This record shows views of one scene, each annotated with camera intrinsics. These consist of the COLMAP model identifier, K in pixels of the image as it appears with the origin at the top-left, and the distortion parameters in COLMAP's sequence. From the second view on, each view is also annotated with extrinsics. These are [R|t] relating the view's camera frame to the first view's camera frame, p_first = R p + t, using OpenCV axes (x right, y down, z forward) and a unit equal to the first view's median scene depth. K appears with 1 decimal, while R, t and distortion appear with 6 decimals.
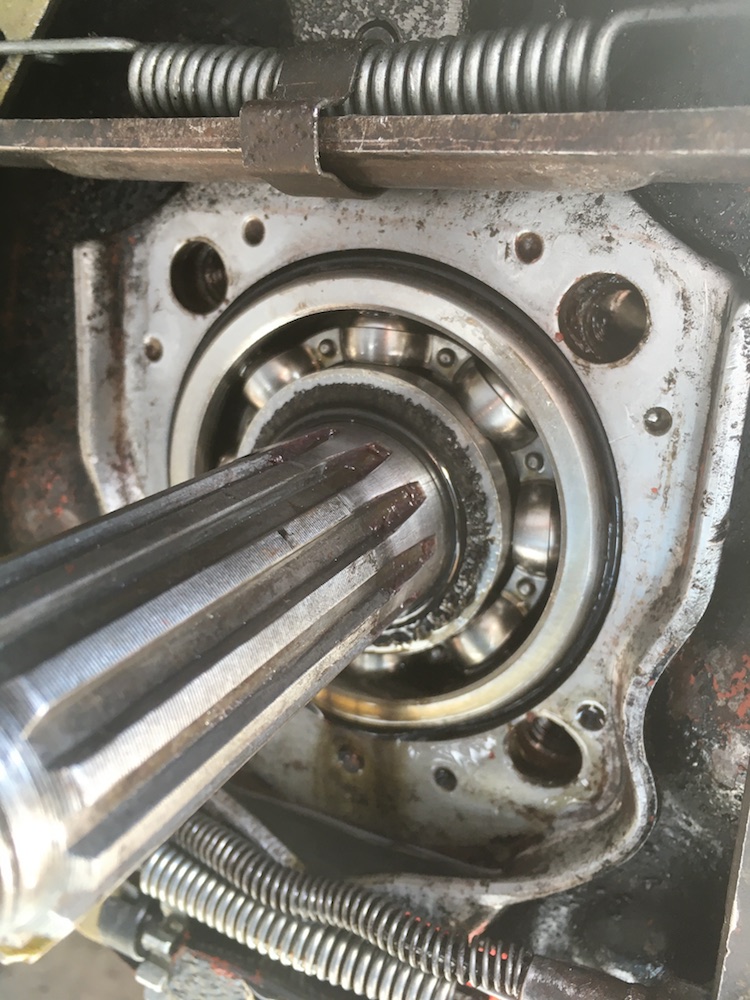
lens RADIAL K [[857.6, 0, 375.0], [0, 857.6, 500.0], [0, 0, 1]] dist [0.057340, -0.129443]
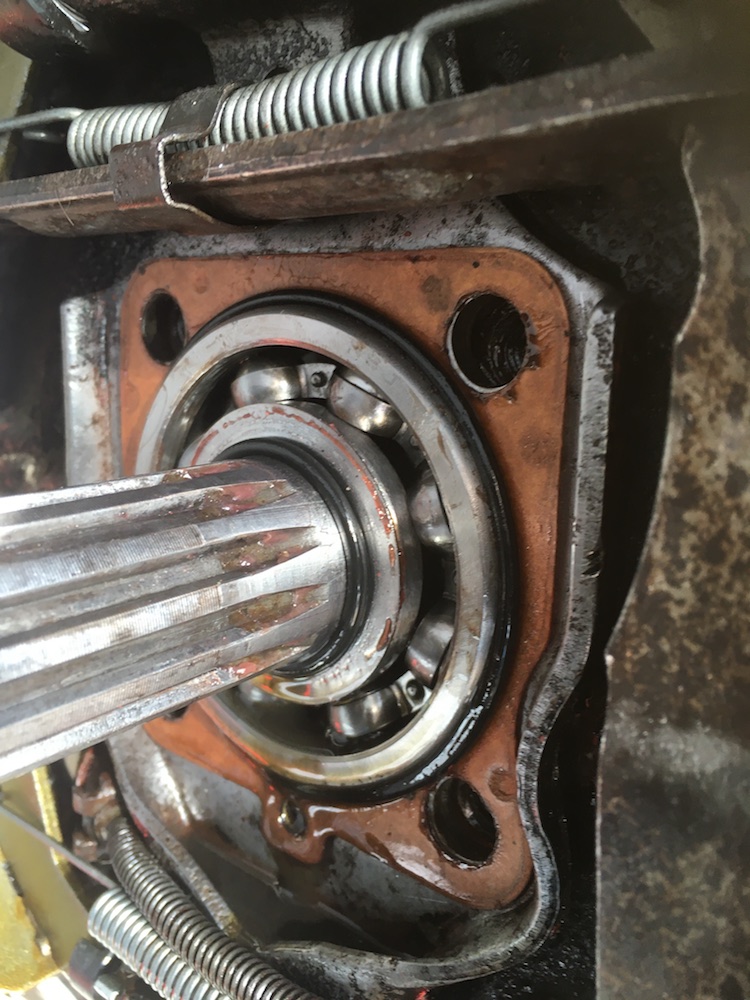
lens RADIAL K [[857.6, 0, 375.0], [0, 857.6, 500.0], [0, 0, 1]] dist [0.057340, -0.129443]
pose [[0.974979, 0.008882, -0.222121, 0.335113], [-0.032952, 0.993937, -0.104893, 0.063970], [0.219843, 0.109588, 0.969360, 0.069533]]
